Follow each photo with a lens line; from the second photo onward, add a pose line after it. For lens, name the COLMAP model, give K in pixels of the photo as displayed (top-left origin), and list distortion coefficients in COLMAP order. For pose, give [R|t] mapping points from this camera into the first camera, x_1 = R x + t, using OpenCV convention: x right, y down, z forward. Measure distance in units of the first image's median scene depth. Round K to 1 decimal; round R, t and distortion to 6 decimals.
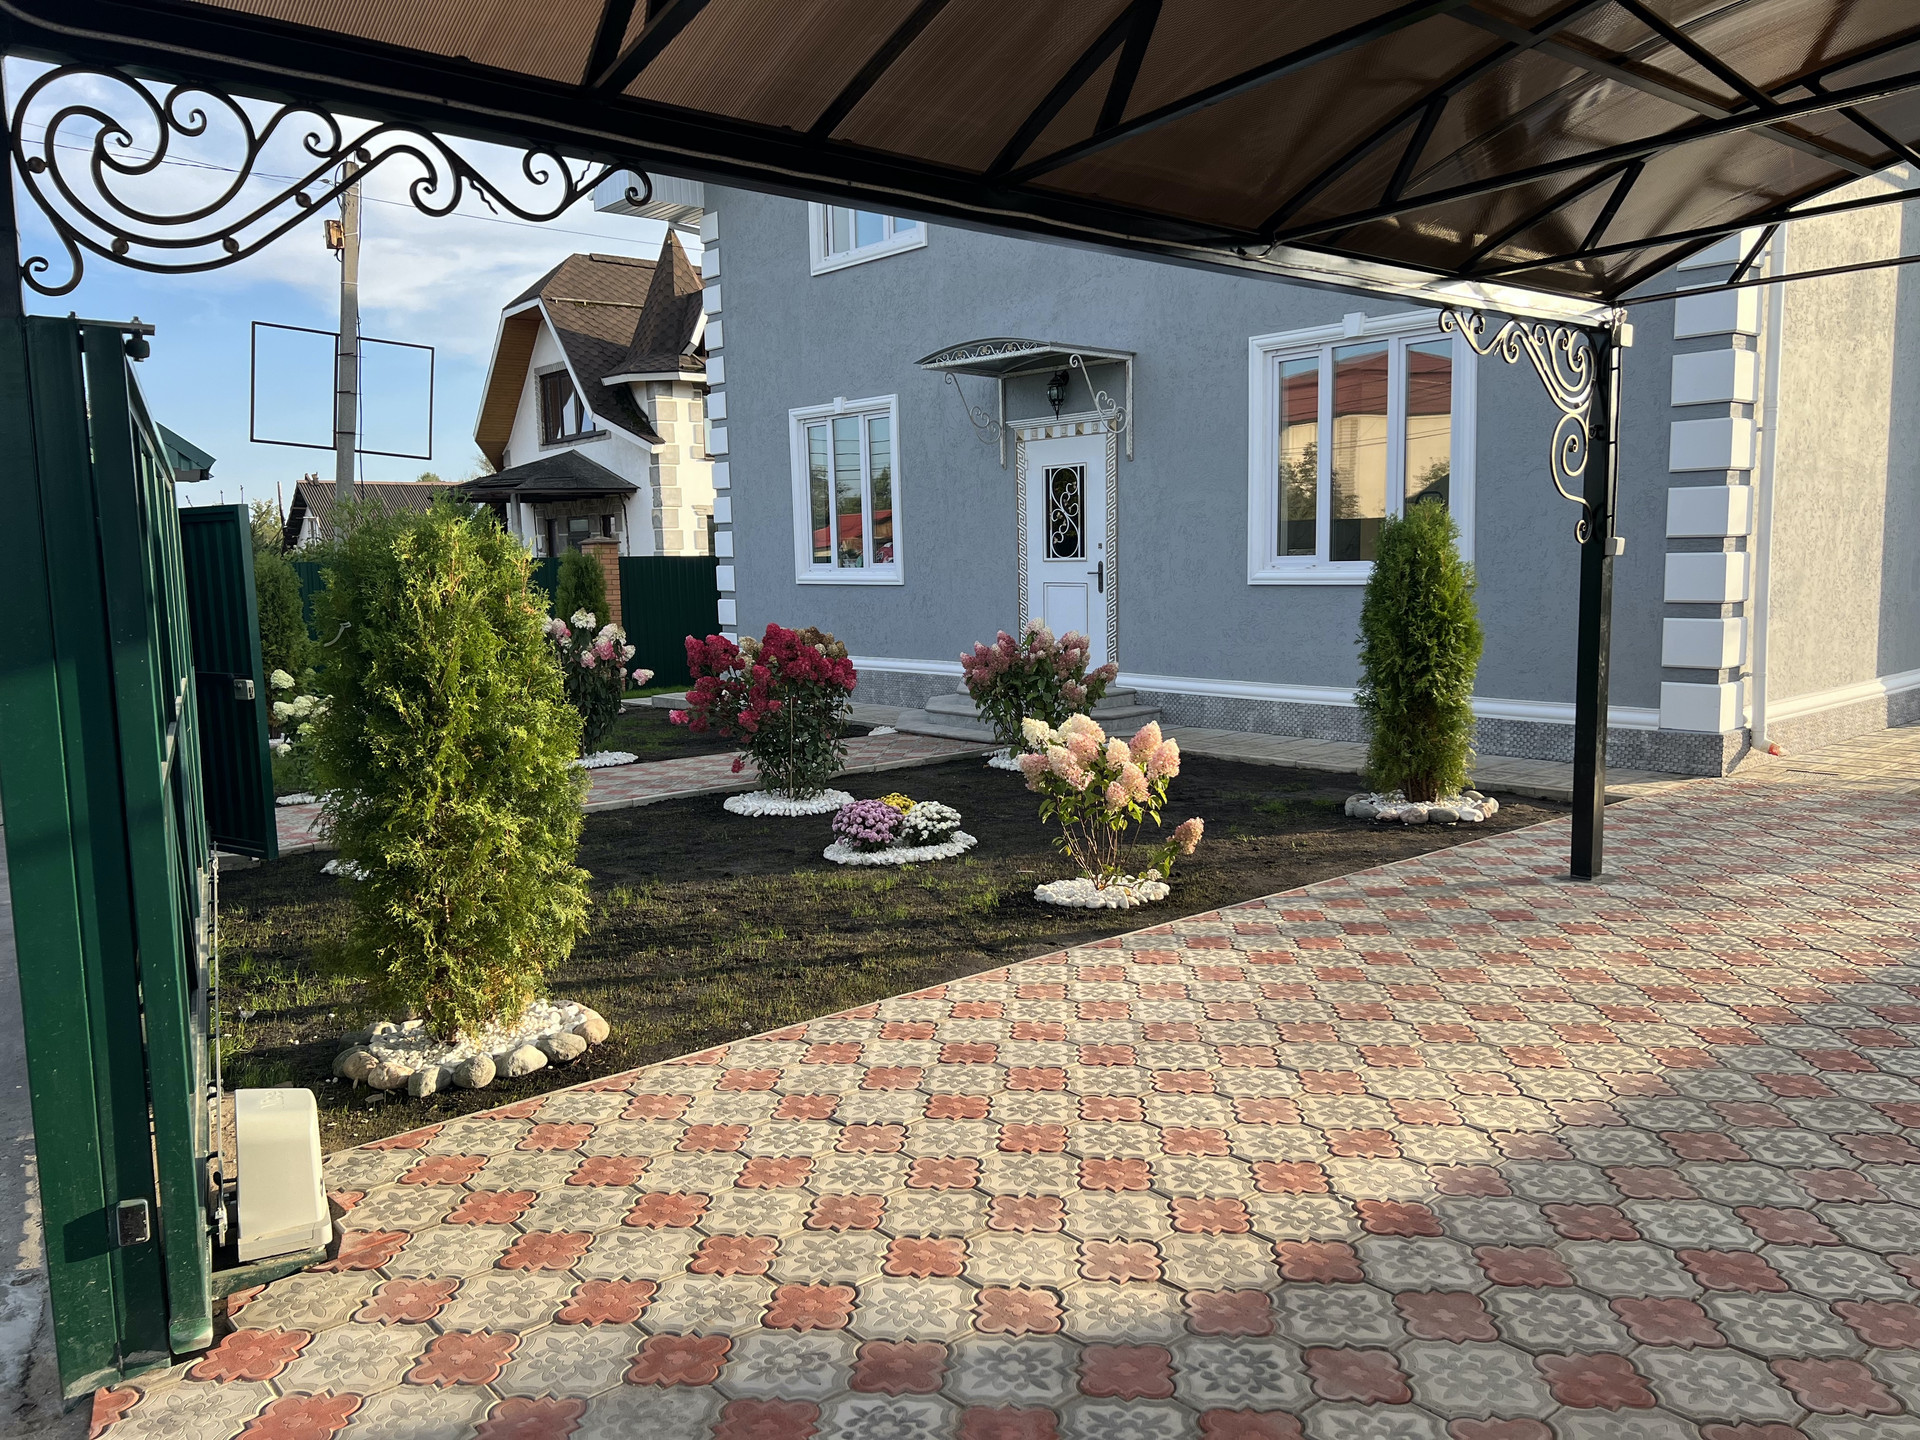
lens RADIAL K [[1431.0, 0, 970.3], [0, 1431.0, 737.3], [0, 0, 1]] dist [0.070579, -0.081861]
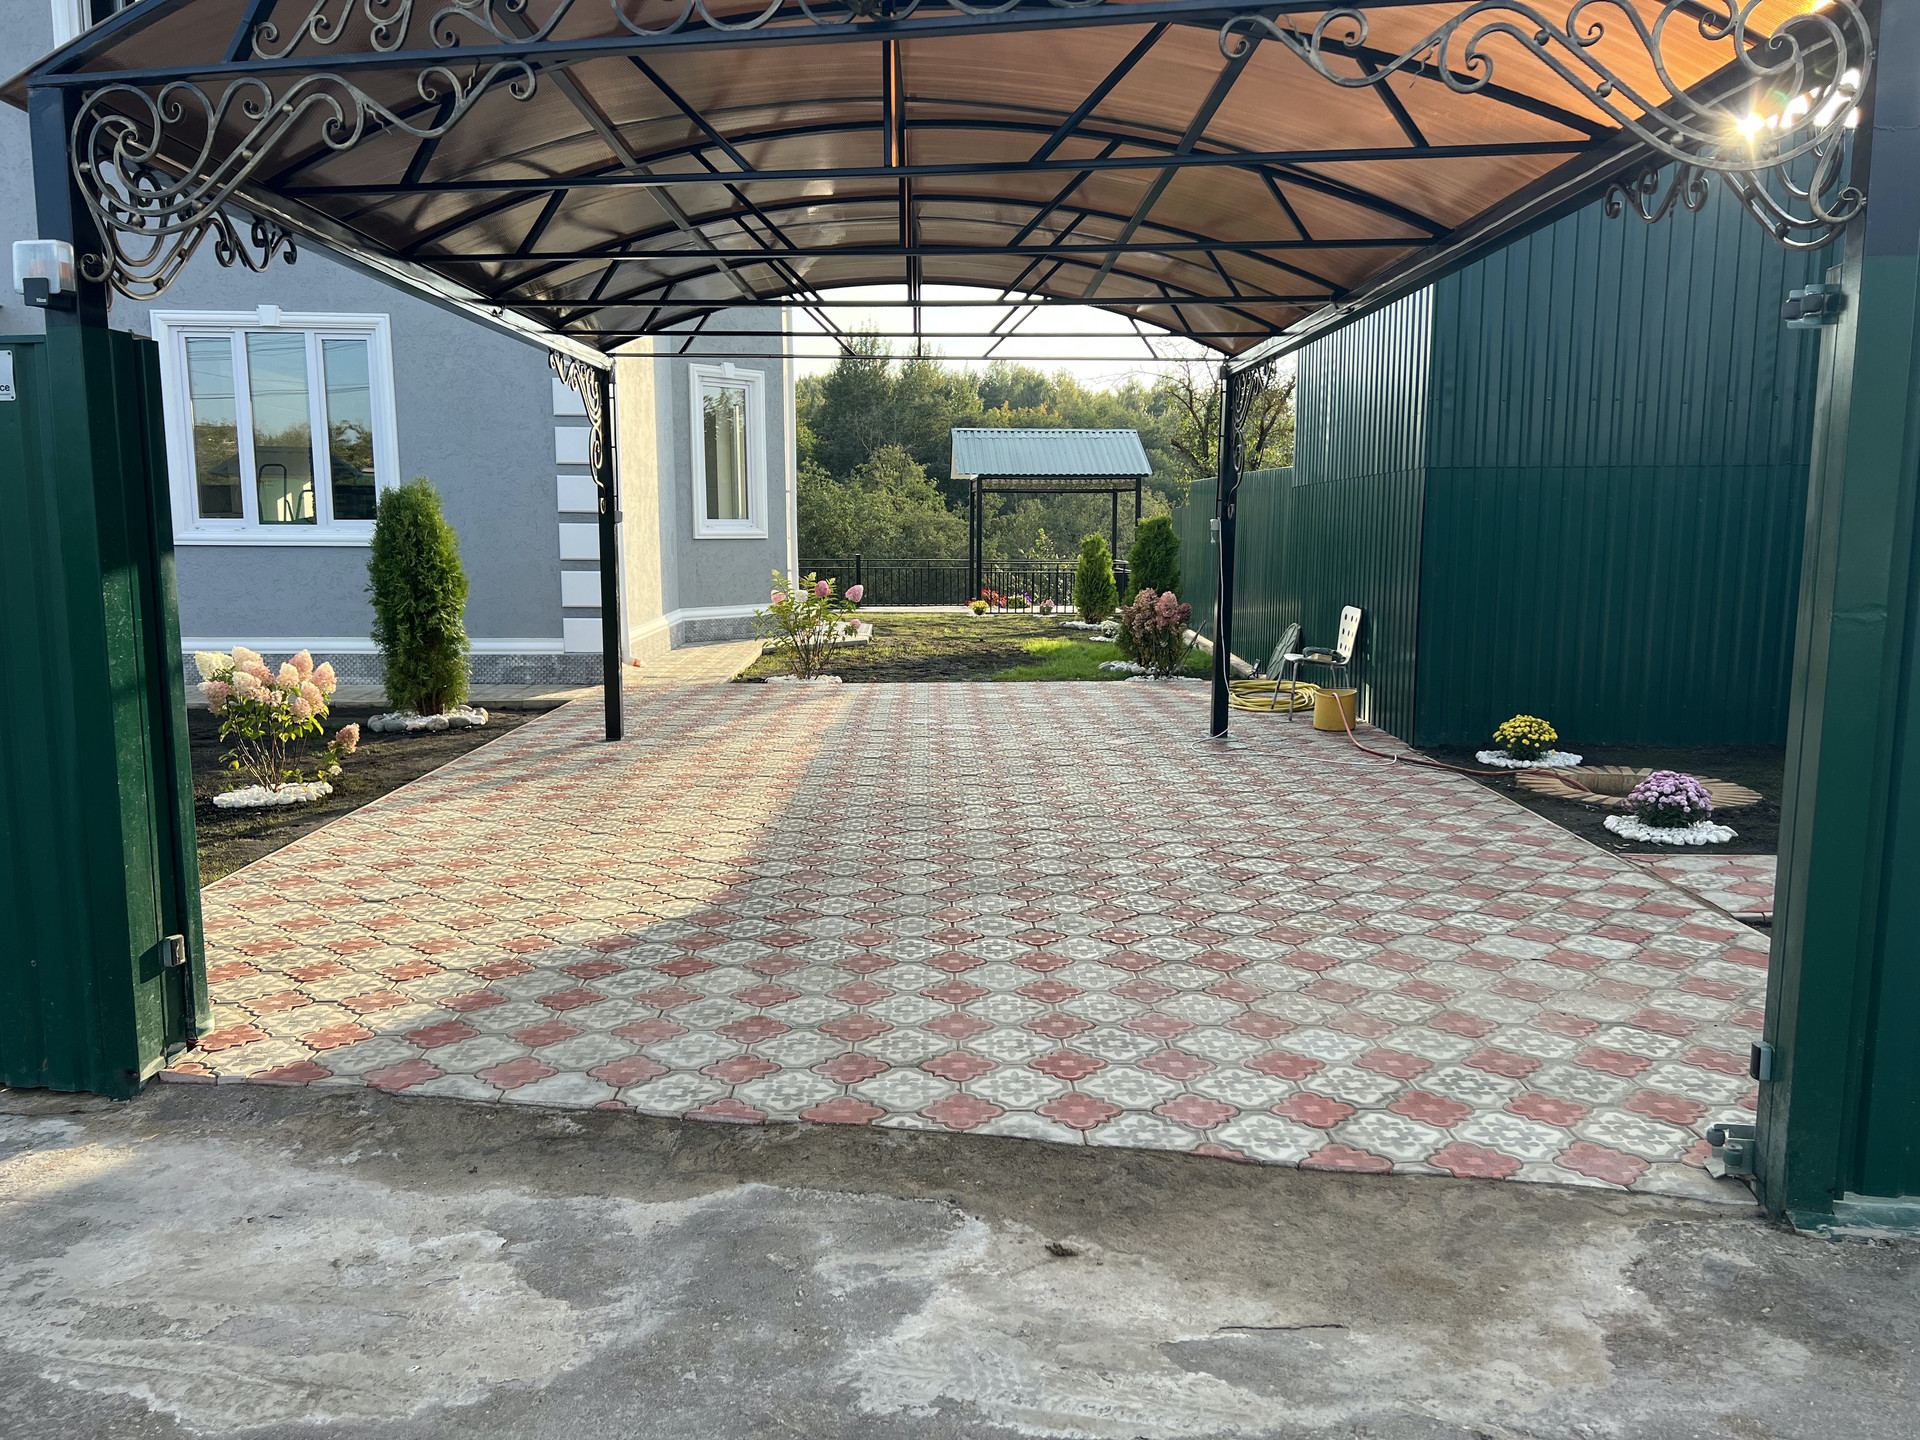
lens RADIAL K [[1431.7, 0, 960.0], [0, 1431.7, 720.0], [0, 0, 1]] dist [0.070008, -0.066896]
pose [[0.636101, -0.086935, 0.766693, -0.374584], [0.084907, 0.995485, 0.042433, 0.035284], [-0.766920, 0.038106, 0.640610, -0.172593]]
